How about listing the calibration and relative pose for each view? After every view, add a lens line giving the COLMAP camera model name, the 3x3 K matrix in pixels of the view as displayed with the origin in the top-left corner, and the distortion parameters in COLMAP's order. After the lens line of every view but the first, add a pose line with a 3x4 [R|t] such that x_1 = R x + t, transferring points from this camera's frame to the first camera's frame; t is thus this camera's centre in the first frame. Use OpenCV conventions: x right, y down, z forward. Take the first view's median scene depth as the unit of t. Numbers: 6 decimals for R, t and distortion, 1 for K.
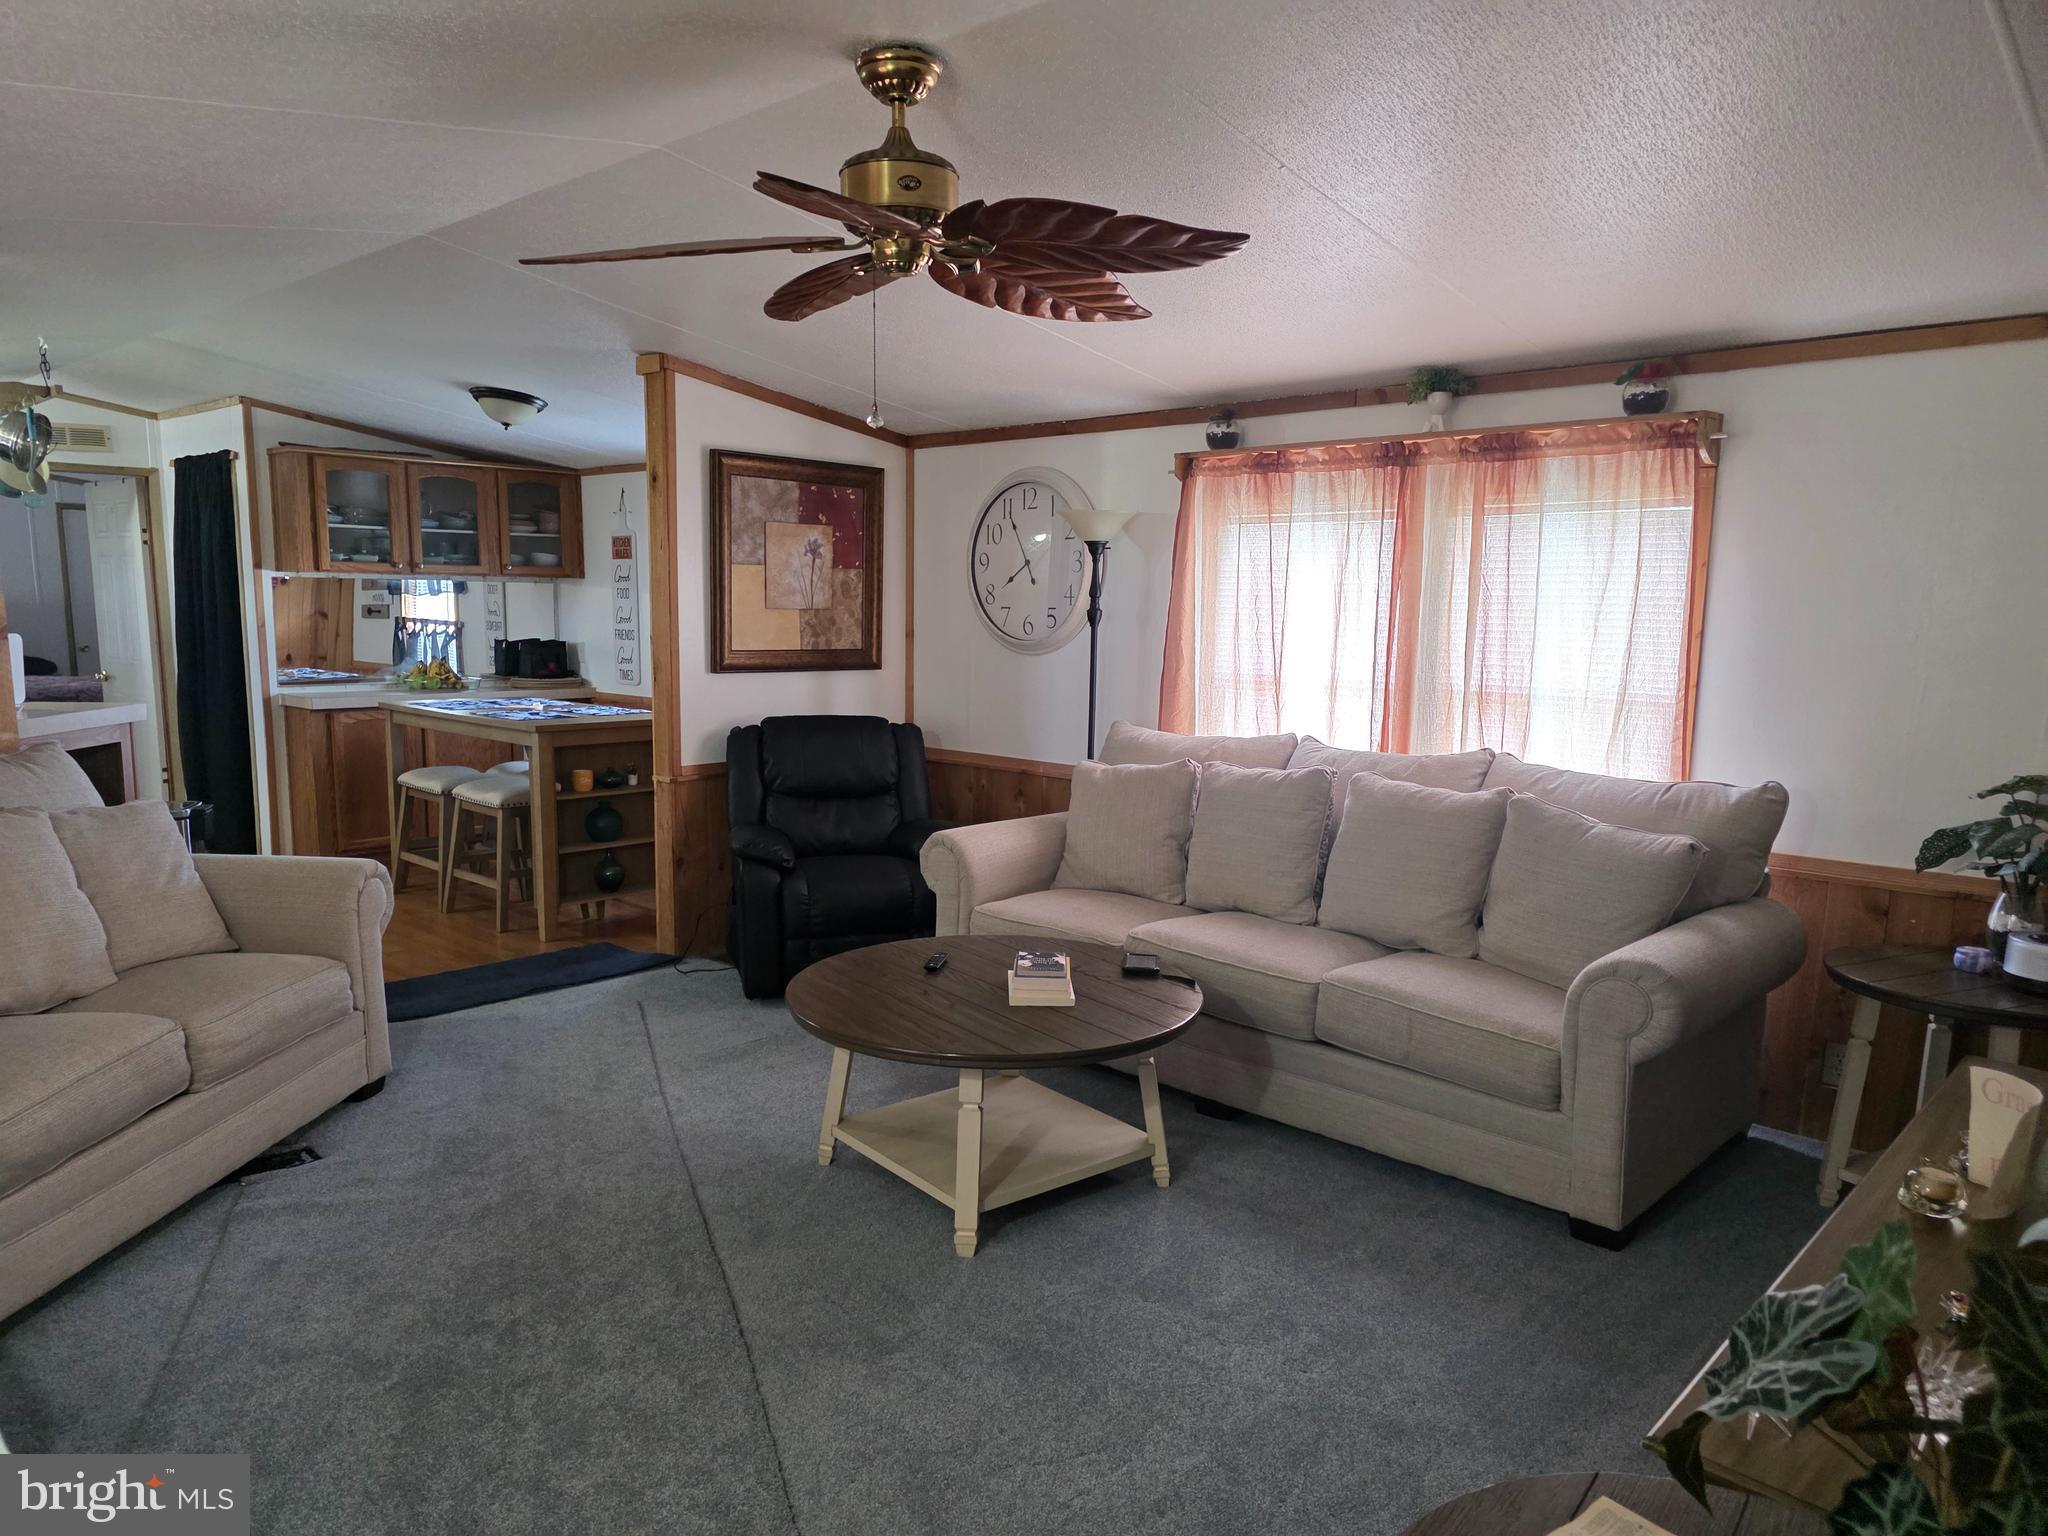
lens RADIAL K [[1376.7, 0, 1024.0], [0, 1376.7, 768.0], [0, 0, 1]] dist [0.053512, -0.002035]
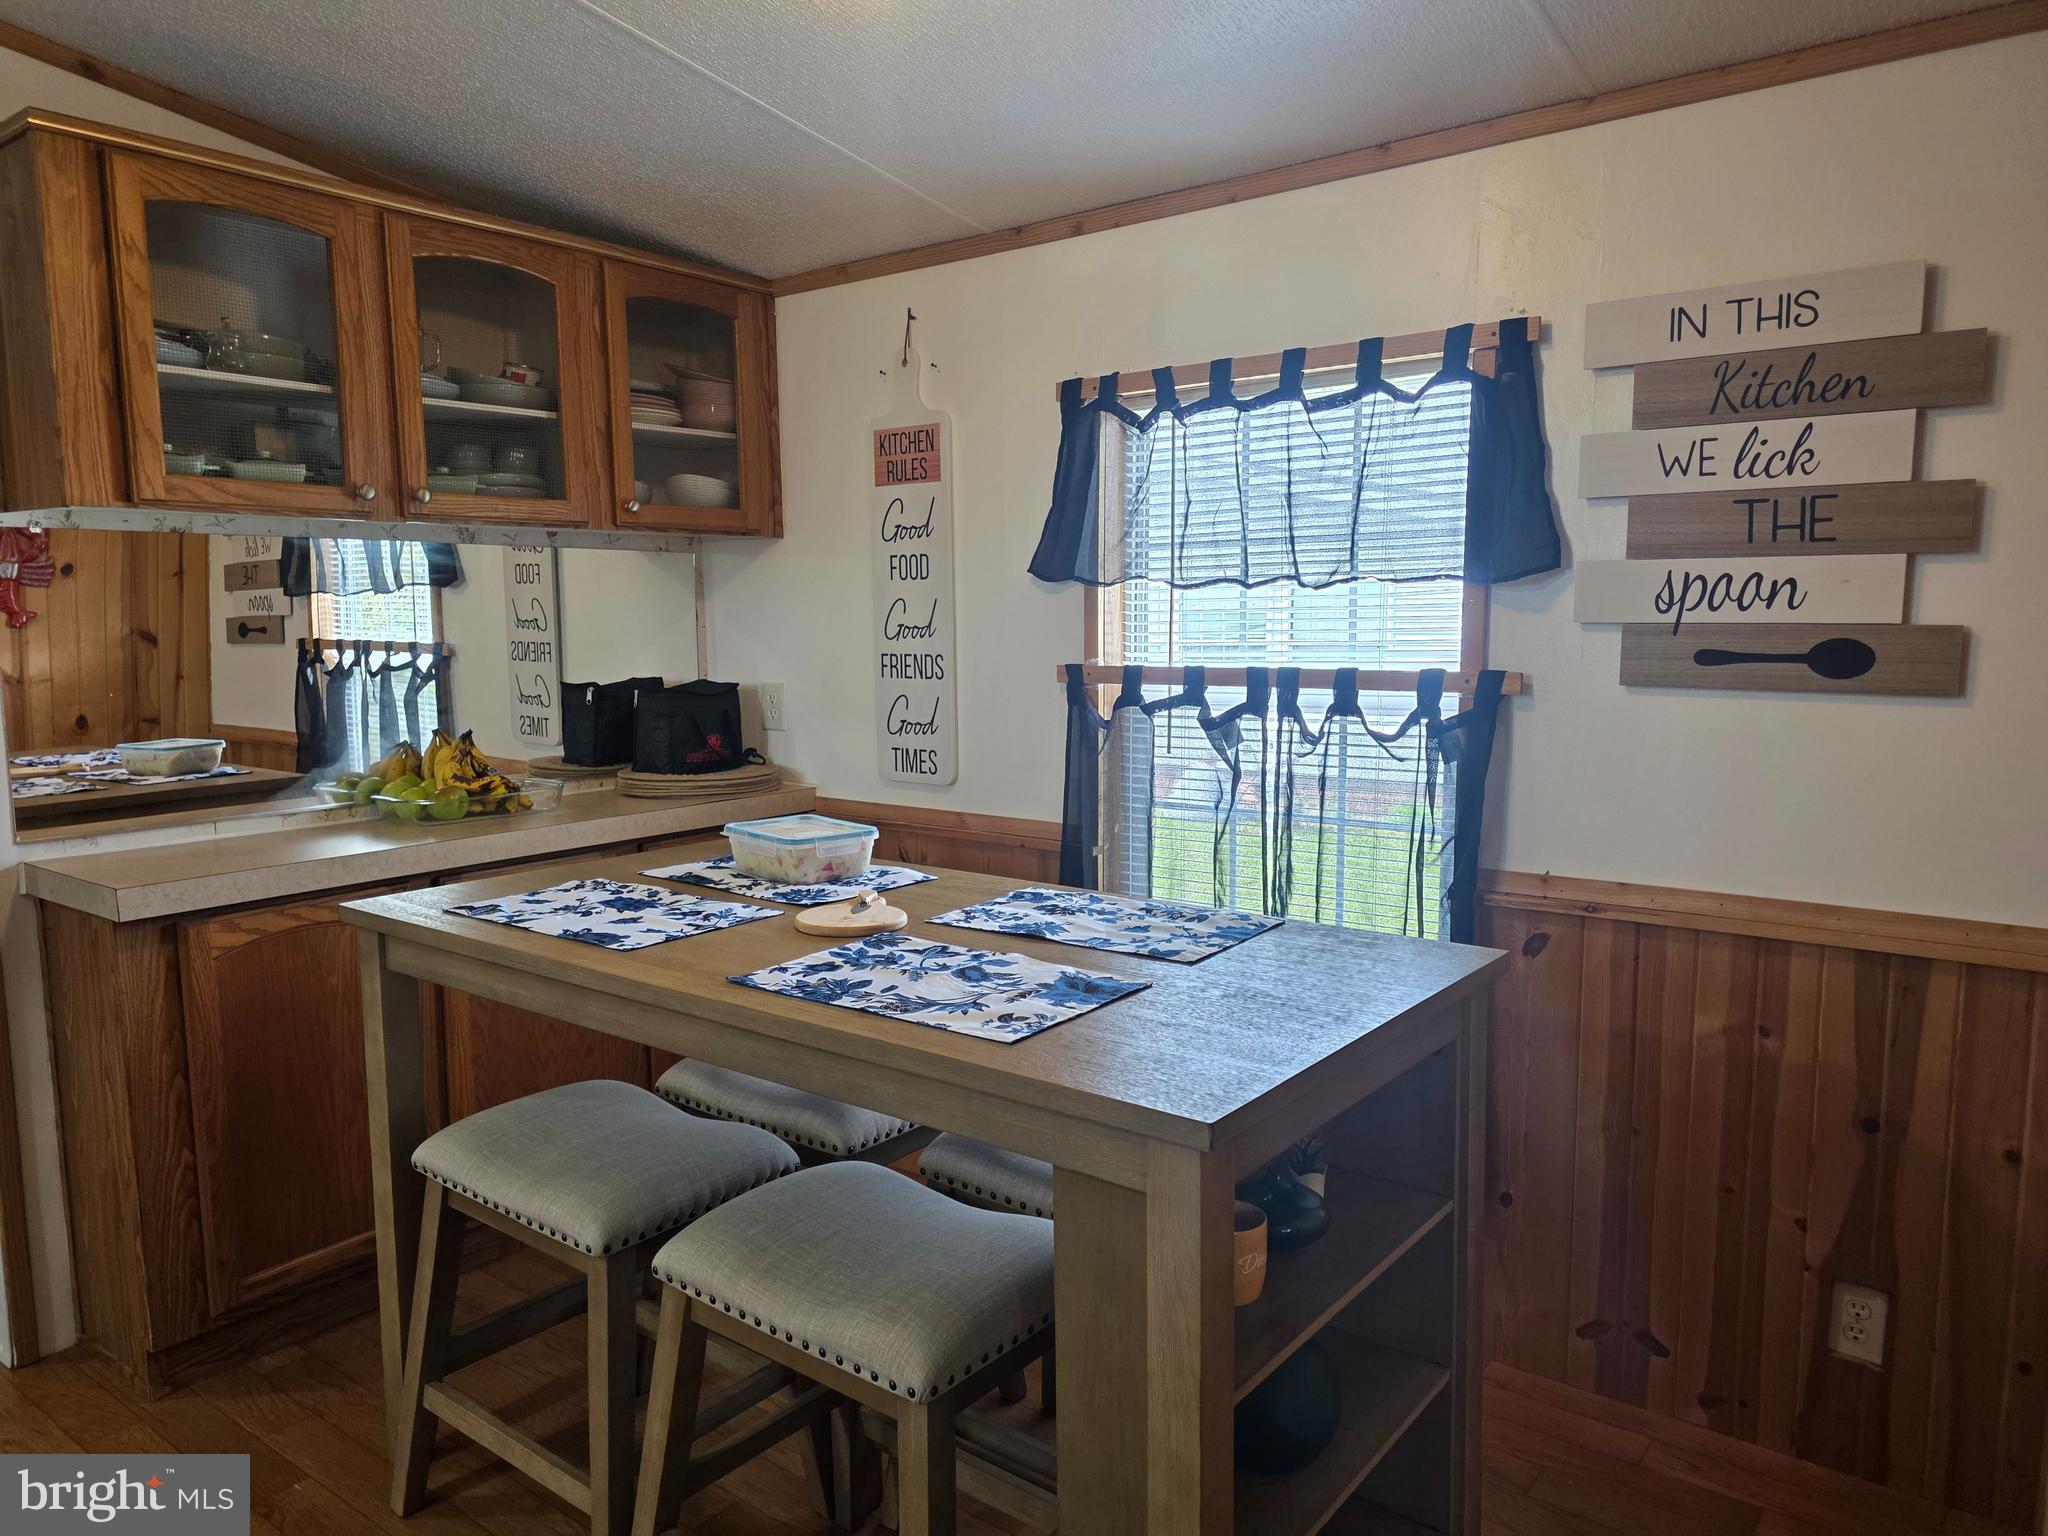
lens RADIAL K [[1355.9, 0, 1026.9], [0, 1355.9, 759.5], [0, 0, 1]] dist [0.061939, -0.051360]
pose [[0.994621, -0.031658, 0.098627, -0.291488], [0.032891, 0.999399, -0.010902, -0.061619], [-0.098222, 0.014087, 0.995065, 0.581875]]
